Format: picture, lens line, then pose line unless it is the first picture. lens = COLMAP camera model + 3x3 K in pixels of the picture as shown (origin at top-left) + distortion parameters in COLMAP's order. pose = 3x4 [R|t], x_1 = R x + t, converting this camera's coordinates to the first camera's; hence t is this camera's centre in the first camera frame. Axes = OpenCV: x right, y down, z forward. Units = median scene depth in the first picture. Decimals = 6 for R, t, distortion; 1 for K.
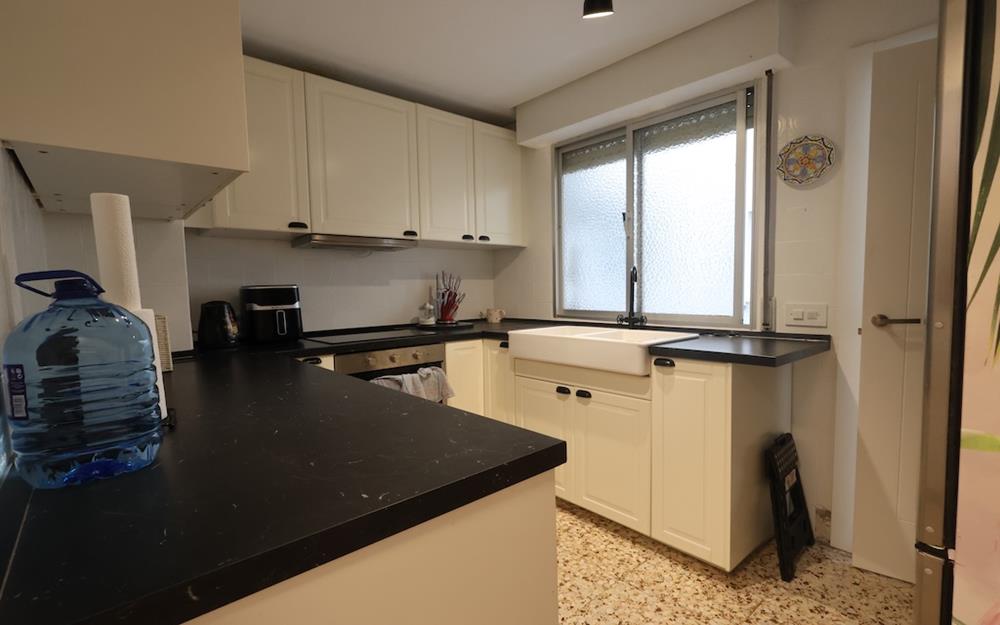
lens RADIAL K [[462.9, 0, 498.3], [0, 462.9, 315.6], [0, 0, 1]] dist [0.000486, 0.000135]
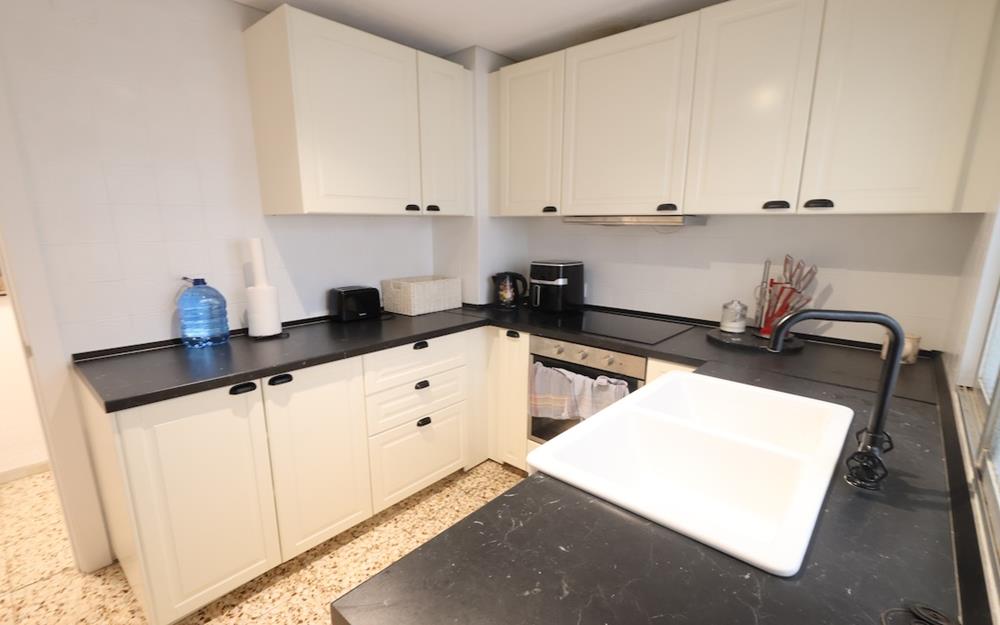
lens RADIAL K [[462.3, 0, 496.6], [0, 462.3, 321.3], [0, 0, 1]] dist [-0.004435, 0.000327]
pose [[0.113572, 0.227984, -0.967019, 0.580777], [-0.065165, 0.972930, 0.221724, -0.153095], [0.991390, 0.037834, 0.125354, 0.668357]]
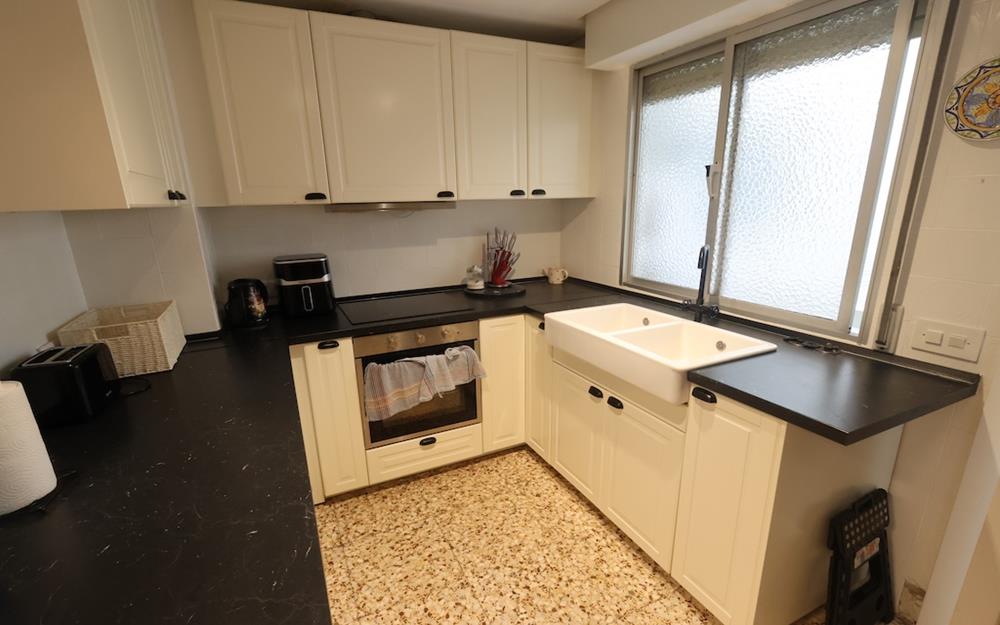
lens RADIAL K [[460.3, 0, 496.0], [0, 460.3, 328.9], [0, 0, 1]] dist [-0.001387, 0.000496]
pose [[0.963963, 0.073054, -0.255808, 0.155928], [-0.015260, 0.975158, 0.220982, -0.128505], [0.265597, -0.209115, 0.941132, 0.147404]]
